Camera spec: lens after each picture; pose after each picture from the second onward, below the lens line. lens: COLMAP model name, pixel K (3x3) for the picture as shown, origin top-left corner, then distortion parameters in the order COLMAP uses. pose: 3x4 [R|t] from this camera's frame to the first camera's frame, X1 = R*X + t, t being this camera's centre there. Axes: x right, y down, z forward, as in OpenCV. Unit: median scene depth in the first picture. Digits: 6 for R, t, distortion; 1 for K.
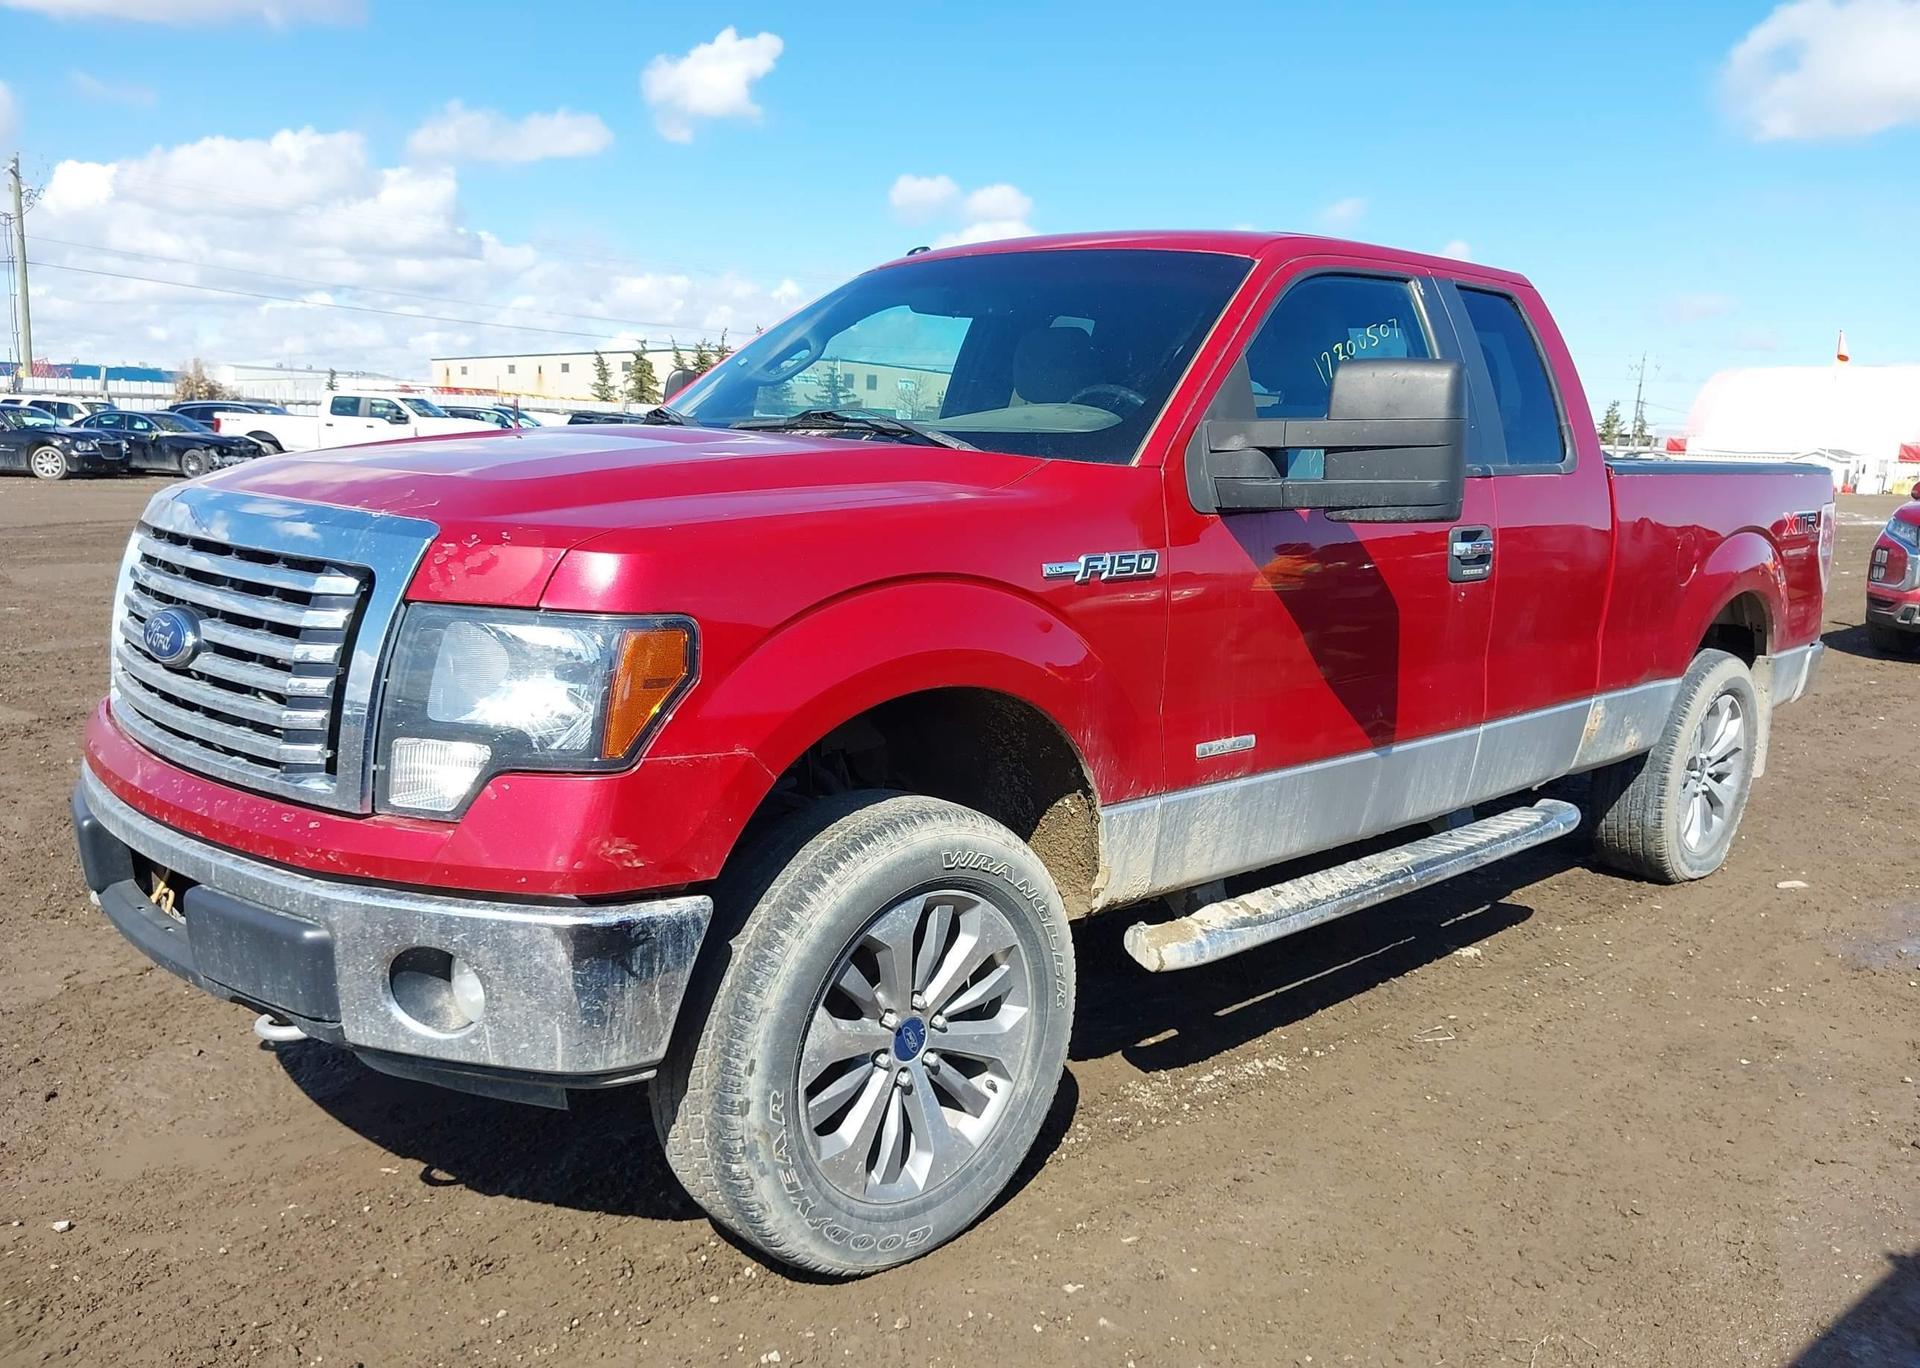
lens RADIAL K [[1498.5, 0, 952.7], [0, 1498.5, 718.3], [0, 0, 1]] dist [0.054006, -0.085138]
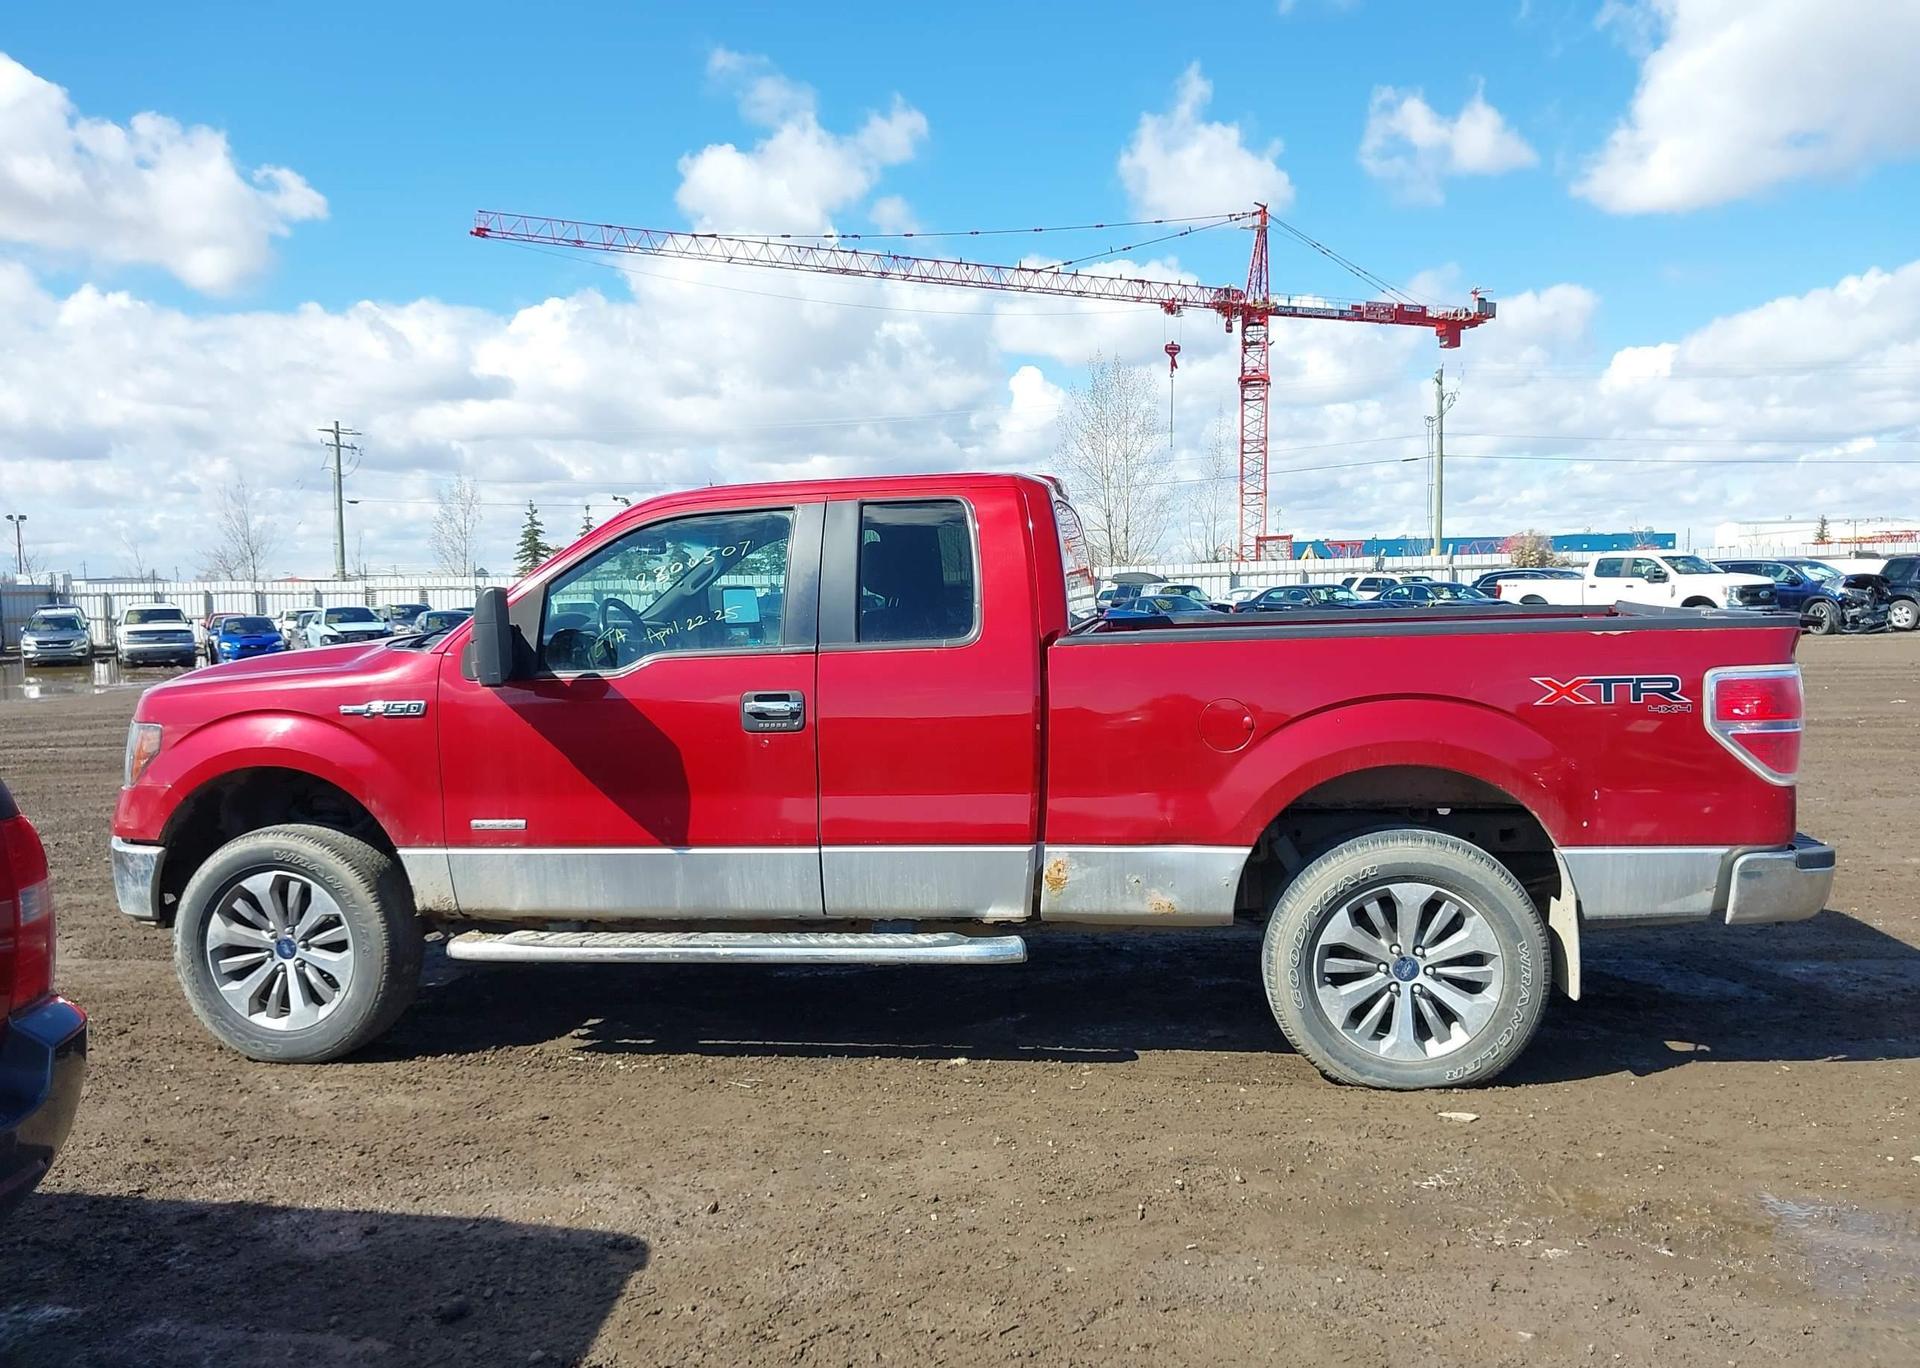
lens RADIAL K [[1498.5, 0, 952.7], [0, 1498.5, 718.3], [0, 0, 1]] dist [0.054006, -0.085138]
pose [[0.599150, 0.022228, -0.800328, 1.875390], [-0.103951, 0.993313, -0.050233, -0.068249], [0.793860, 0.113292, 0.597454, 0.438632]]
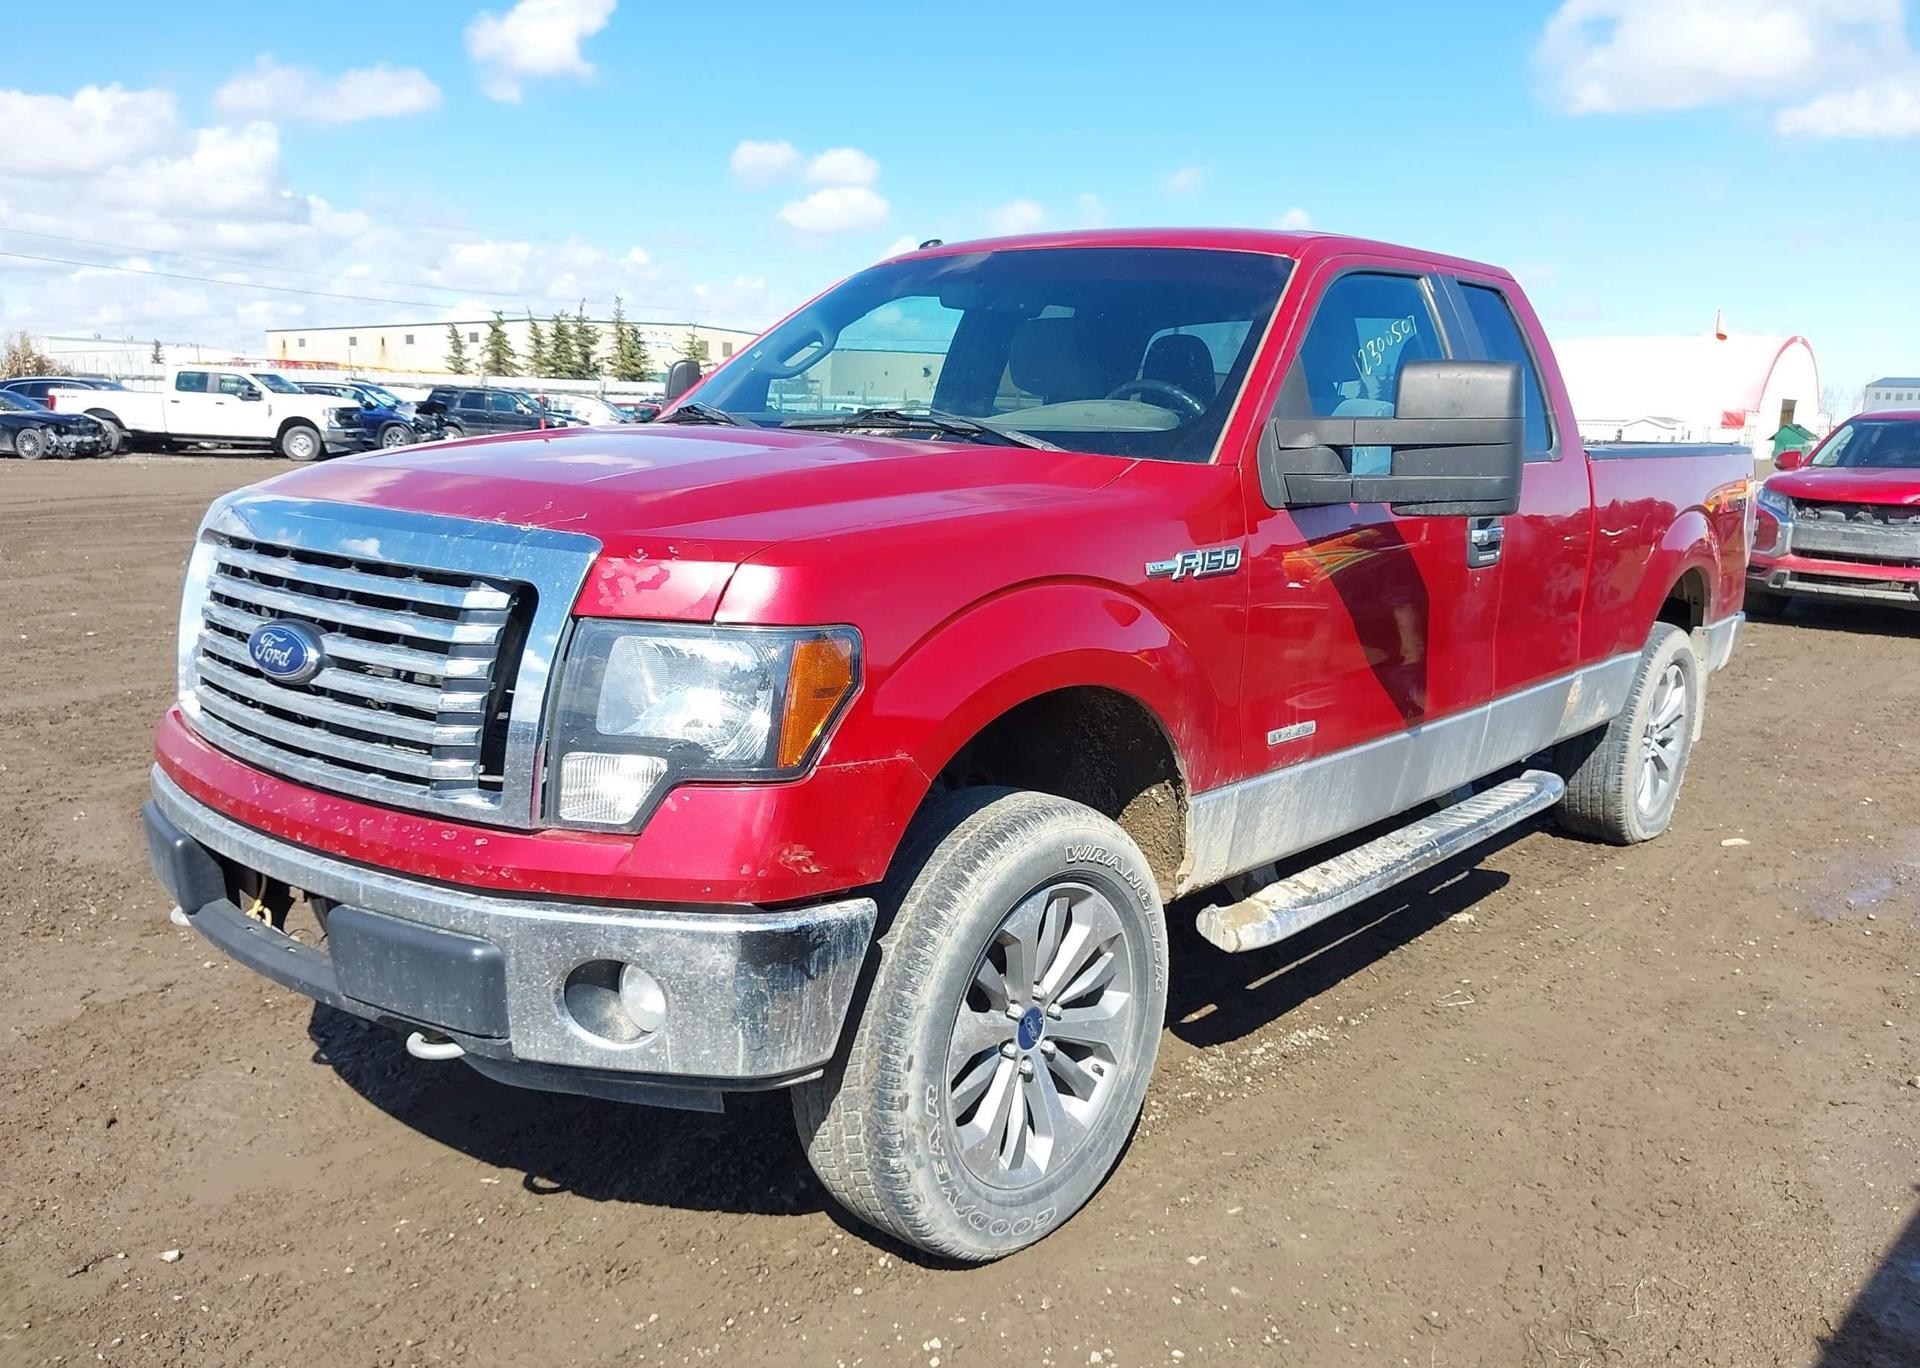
lens RADIAL K [[1498.5, 0, 952.7], [0, 1498.5, 718.3], [0, 0, 1]] dist [0.054006, -0.085138]
pose [[0.995559, -0.023819, 0.091071, -0.155781], [0.022115, 0.999562, 0.019673, -0.018307], [-0.091500, -0.017572, 0.995650, -0.013799]]
